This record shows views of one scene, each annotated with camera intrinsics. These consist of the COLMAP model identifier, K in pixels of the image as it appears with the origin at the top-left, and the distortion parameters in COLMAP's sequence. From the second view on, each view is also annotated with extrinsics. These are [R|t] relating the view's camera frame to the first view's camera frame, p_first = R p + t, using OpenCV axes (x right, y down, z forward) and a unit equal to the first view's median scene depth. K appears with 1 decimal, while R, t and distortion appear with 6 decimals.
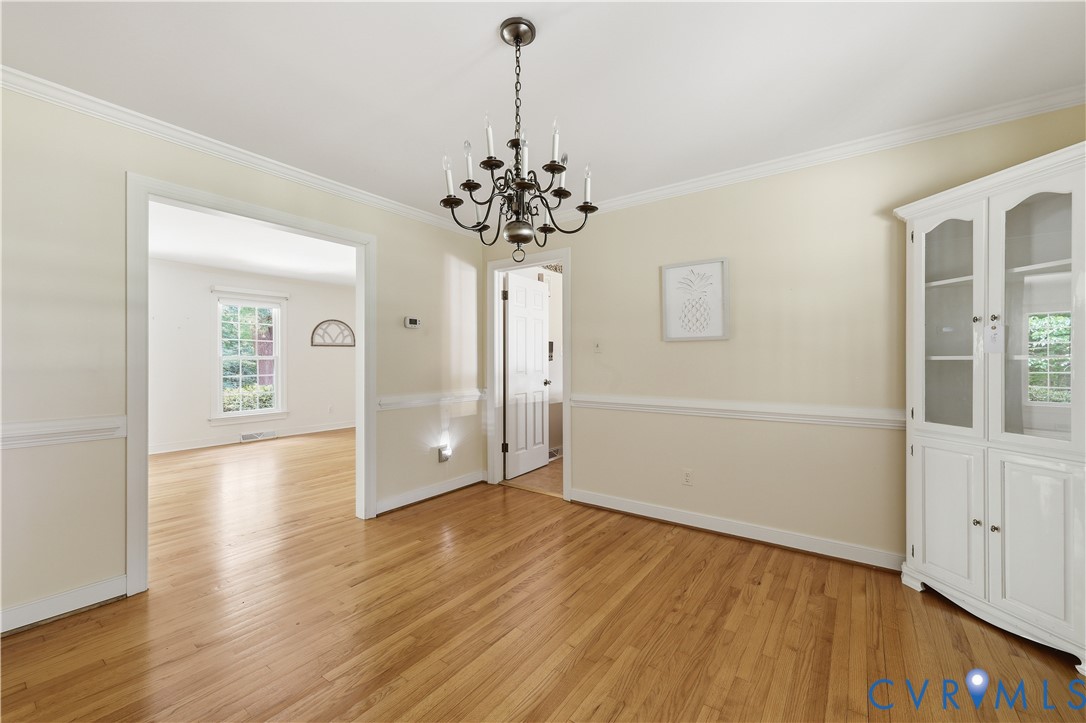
lens RADIAL K [[442.6, 0, 541.9], [0, 442.6, 358.7], [0, 0, 1]] dist [0.000304, 0.000060]
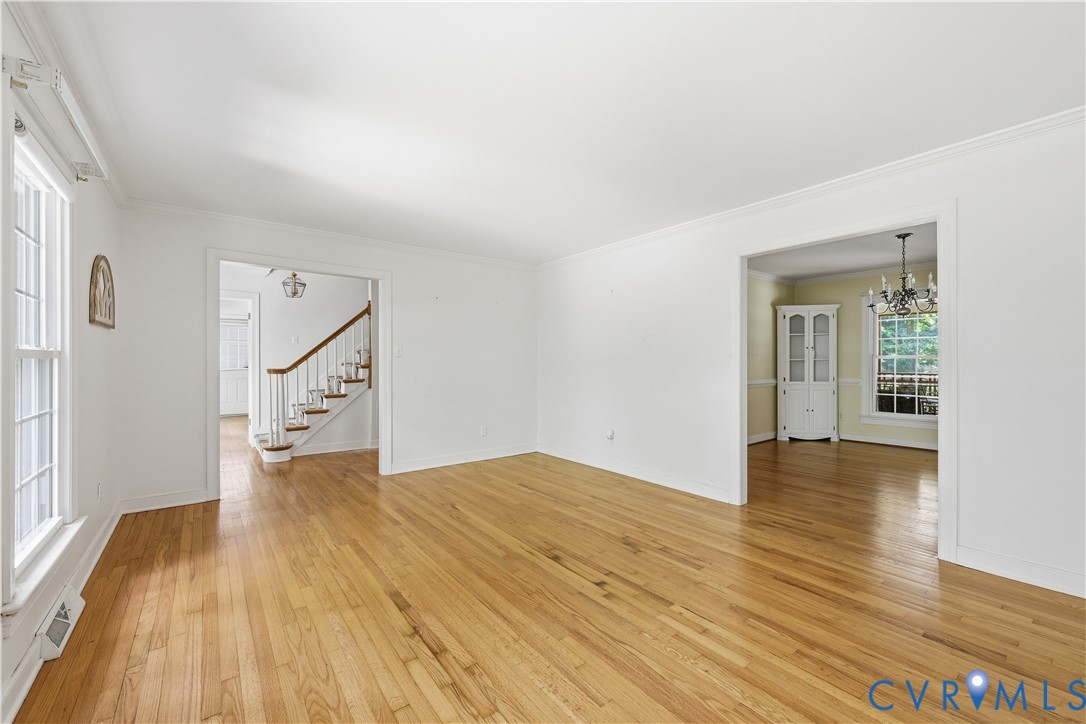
lens RADIAL K [[442.6, 0, 543.4], [0, 442.6, 361.5], [0, 0, 1]] dist [0.000304, 0.000060]
pose [[0.281714, -0.004989, 0.959486, -2.391108], [-0.001839, 0.999982, 0.005739, -0.003657], [-0.959497, -0.003381, 0.281700, 1.735232]]
